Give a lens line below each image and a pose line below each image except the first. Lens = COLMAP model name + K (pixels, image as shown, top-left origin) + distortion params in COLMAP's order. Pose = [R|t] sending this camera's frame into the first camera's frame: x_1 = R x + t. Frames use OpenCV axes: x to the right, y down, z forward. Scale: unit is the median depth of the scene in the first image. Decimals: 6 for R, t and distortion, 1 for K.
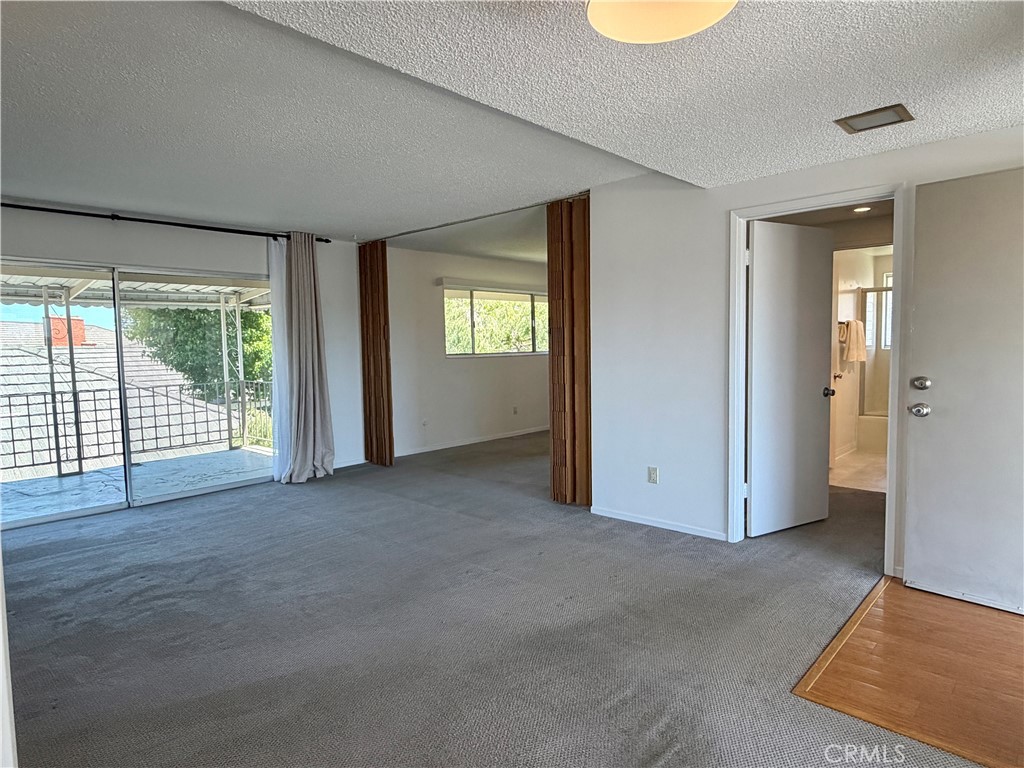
lens RADIAL K [[598.7, 0, 507.3], [0, 598.7, 387.5], [0, 0, 1]] dist [0.030093, -0.000633]
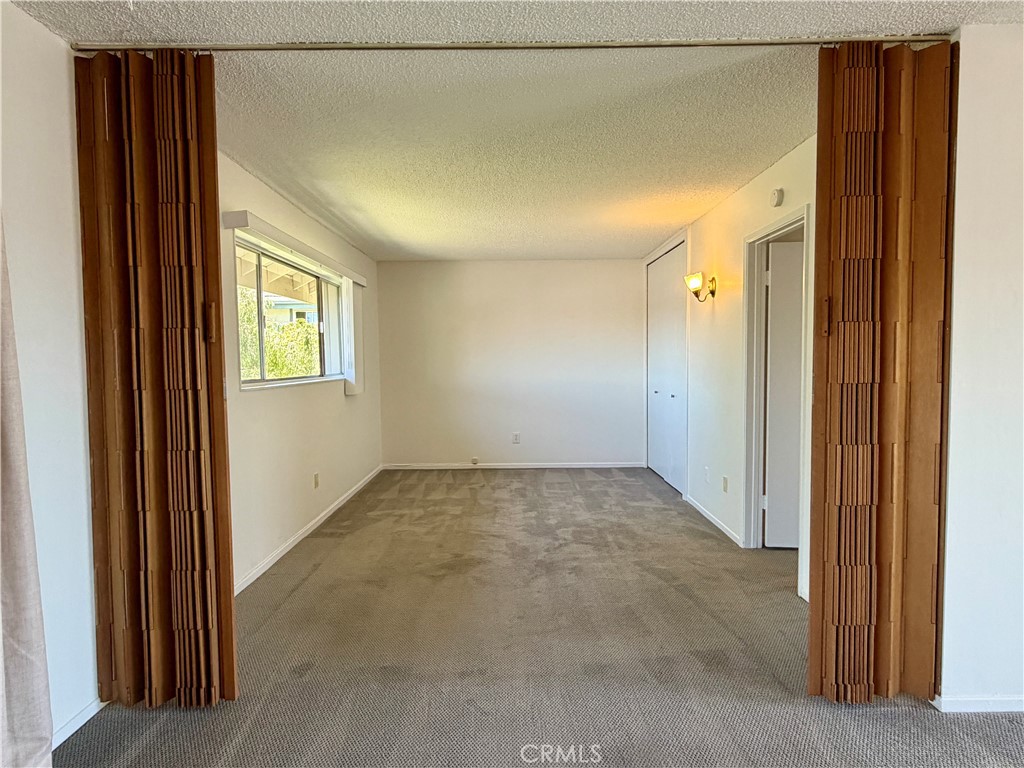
lens RADIAL K [[598.7, 0, 506.6], [0, 598.7, 384.5], [0, 0, 1]] dist [0.030093, -0.000633]
pose [[0.732751, -0.015012, 0.680332, -0.447898], [0.045426, 0.998606, -0.026891, -0.053141], [-0.678979, 0.050609, 0.732411, 0.884245]]
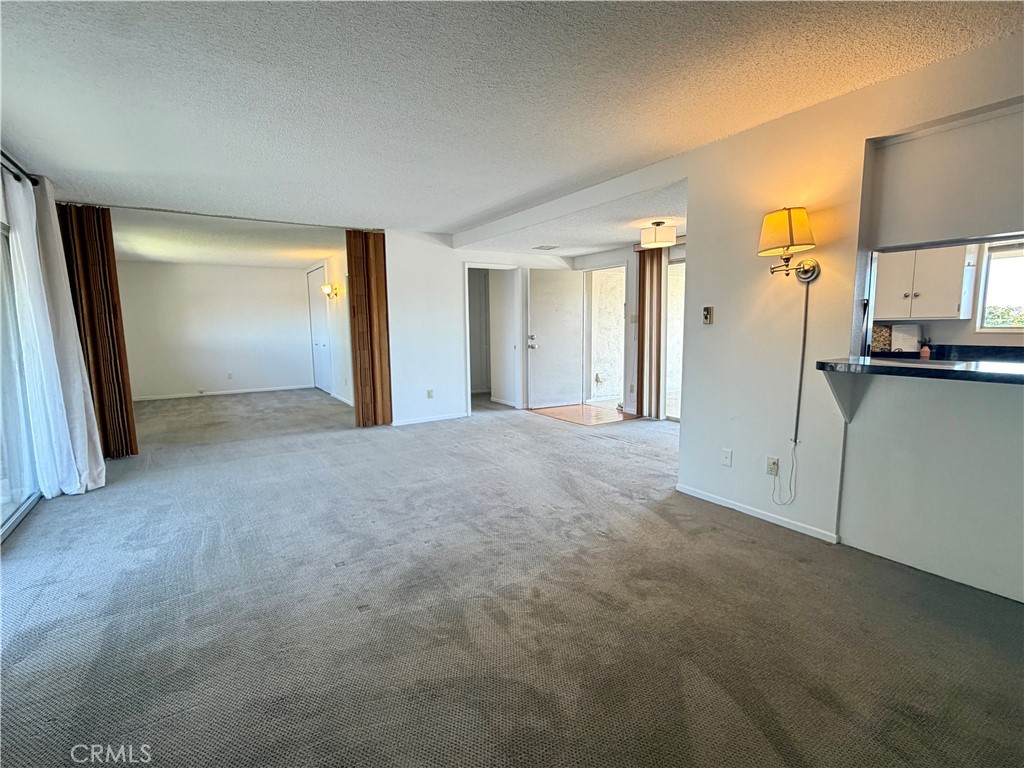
lens RADIAL K [[484.0, 0, 504.6], [0, 484.0, 382.8], [0, 0, 1]] dist [0.001041, -0.000657]
pose [[0.243550, -0.098849, 0.964838, -1.087039], [0.082546, 0.993296, 0.080927, 0.006912], [-0.966369, 0.059934, 0.250077, 0.365849]]
